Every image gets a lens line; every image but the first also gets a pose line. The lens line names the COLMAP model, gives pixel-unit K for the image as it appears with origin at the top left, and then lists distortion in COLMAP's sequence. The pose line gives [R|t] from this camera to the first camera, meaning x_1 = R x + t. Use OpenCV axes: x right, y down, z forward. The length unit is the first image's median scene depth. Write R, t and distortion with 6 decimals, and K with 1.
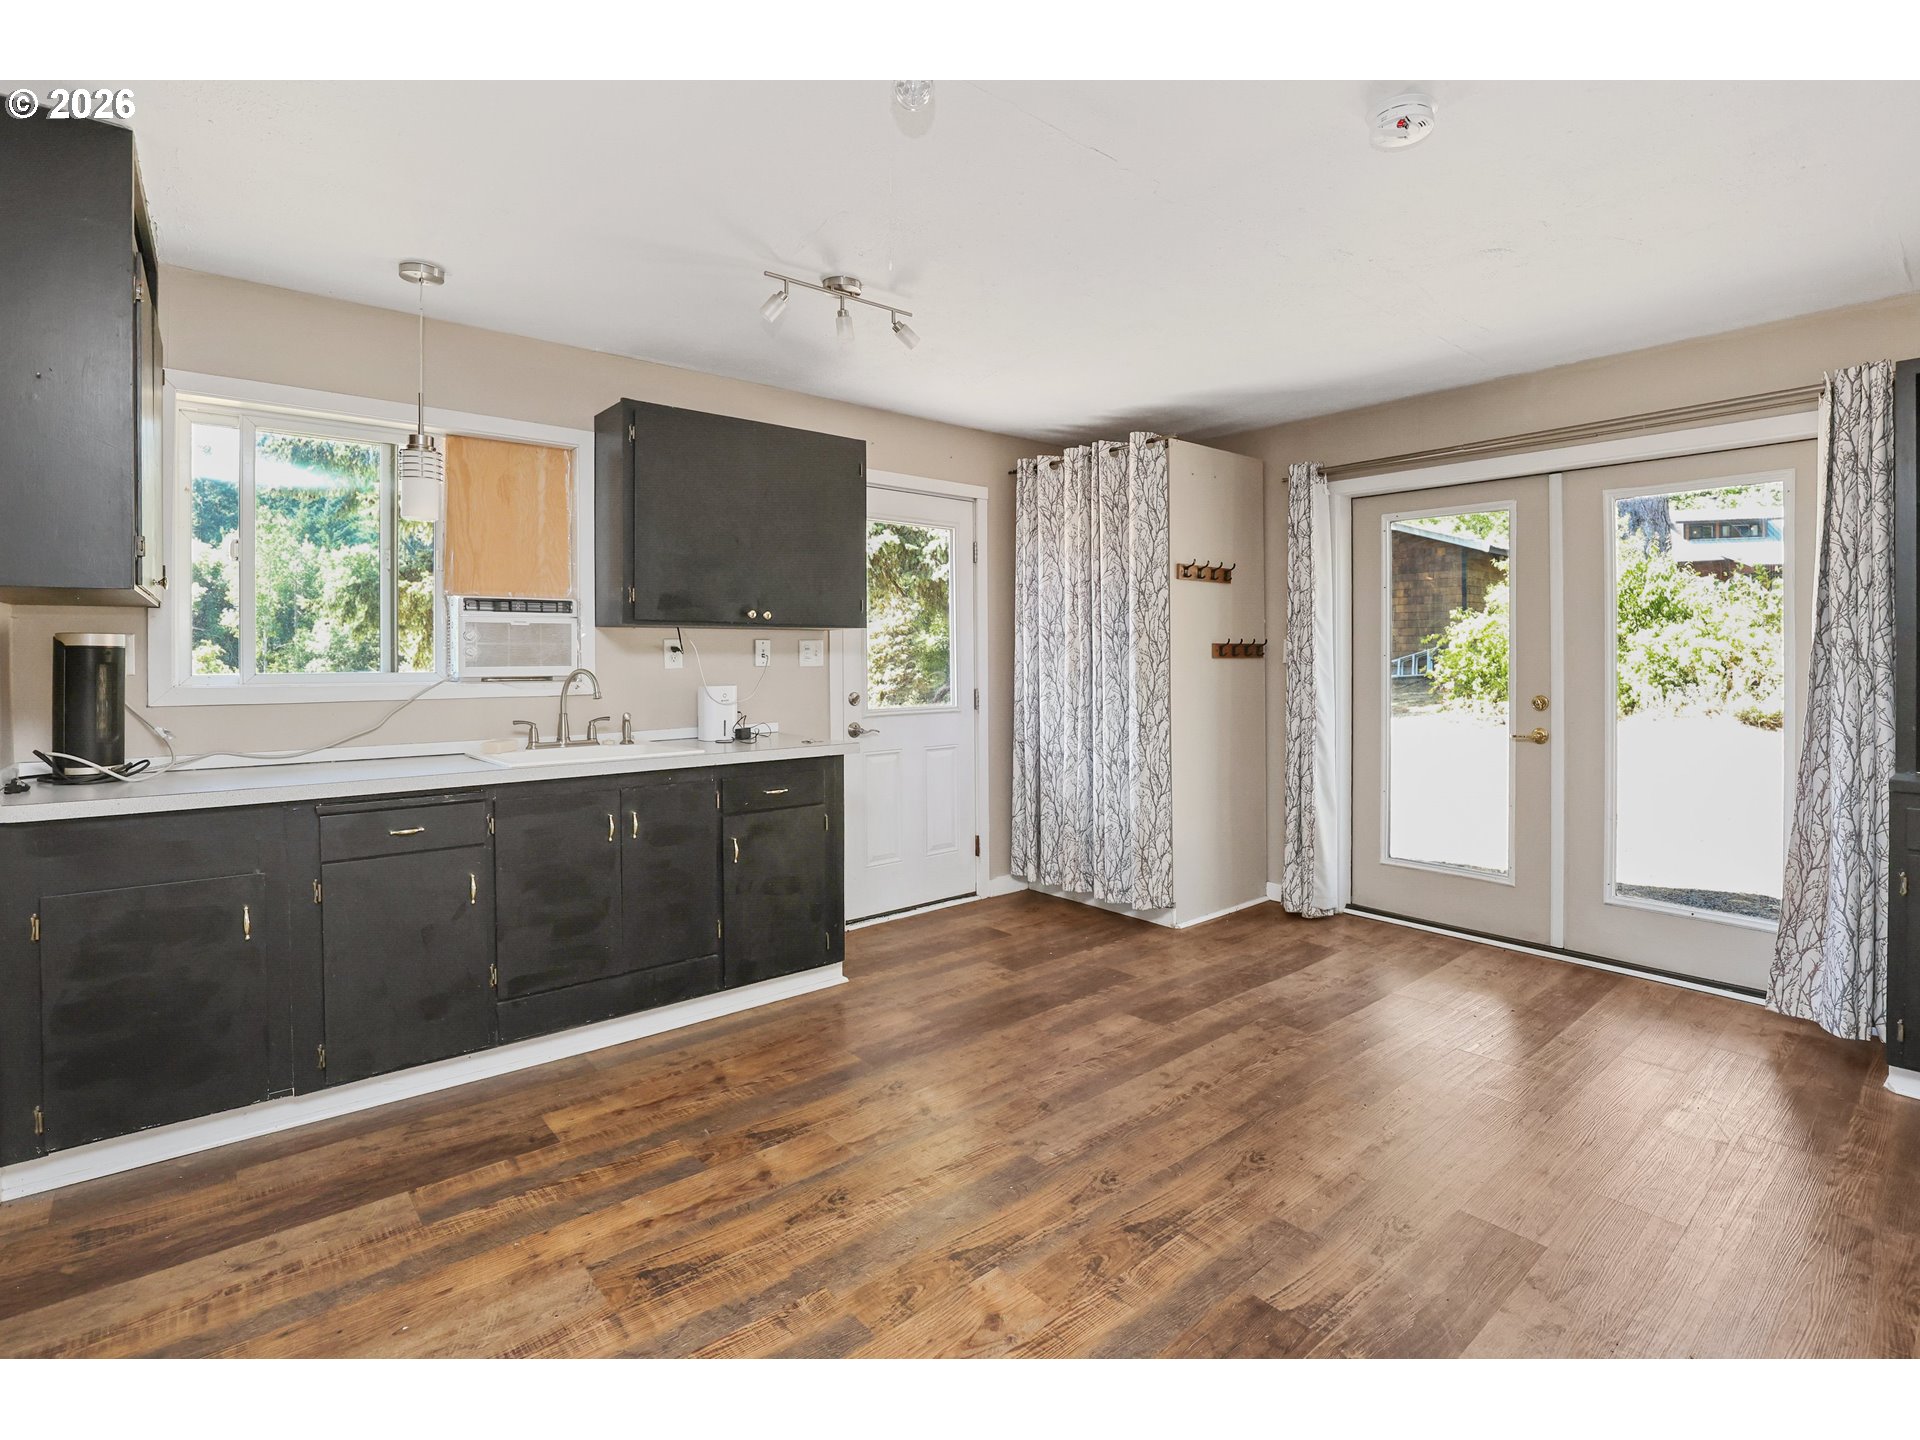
lens RADIAL K [[930.7, 0, 960.5], [0, 930.7, 746.0], [0, 0, 1]] dist [-0.017567, -0.000208]
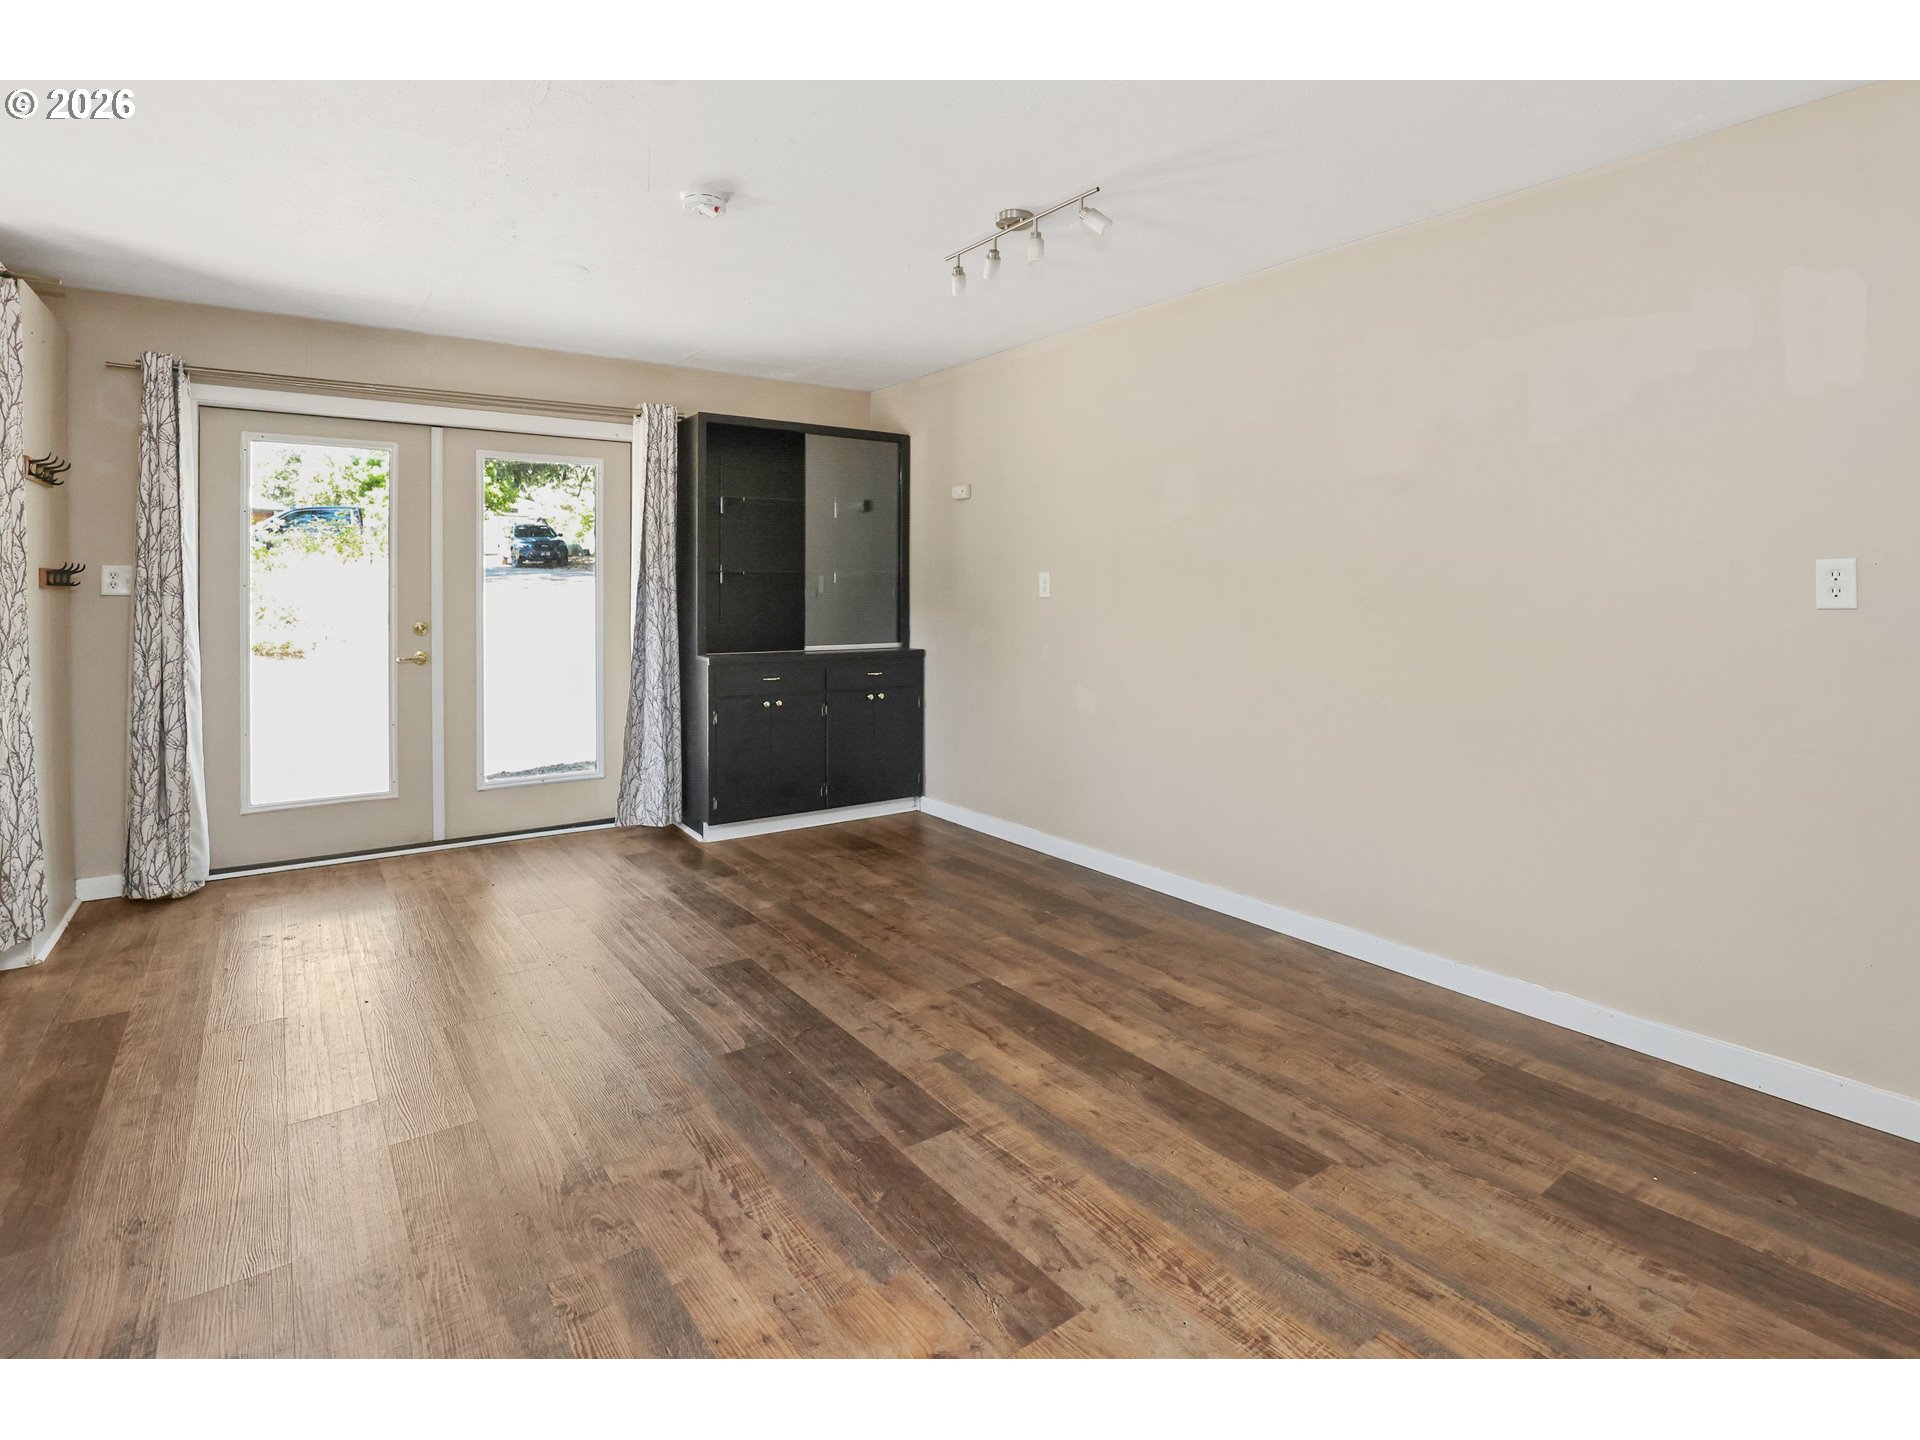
lens RADIAL K [[930.7, 0, 960.5], [0, 930.7, 746.0], [0, 0, 1]] dist [-0.017567, -0.000208]
pose [[0.088026, -0.158413, 0.983441, -0.429070], [0.095695, 0.984052, 0.149946, -0.010645], [-0.991511, 0.080911, 0.101782, 0.222870]]
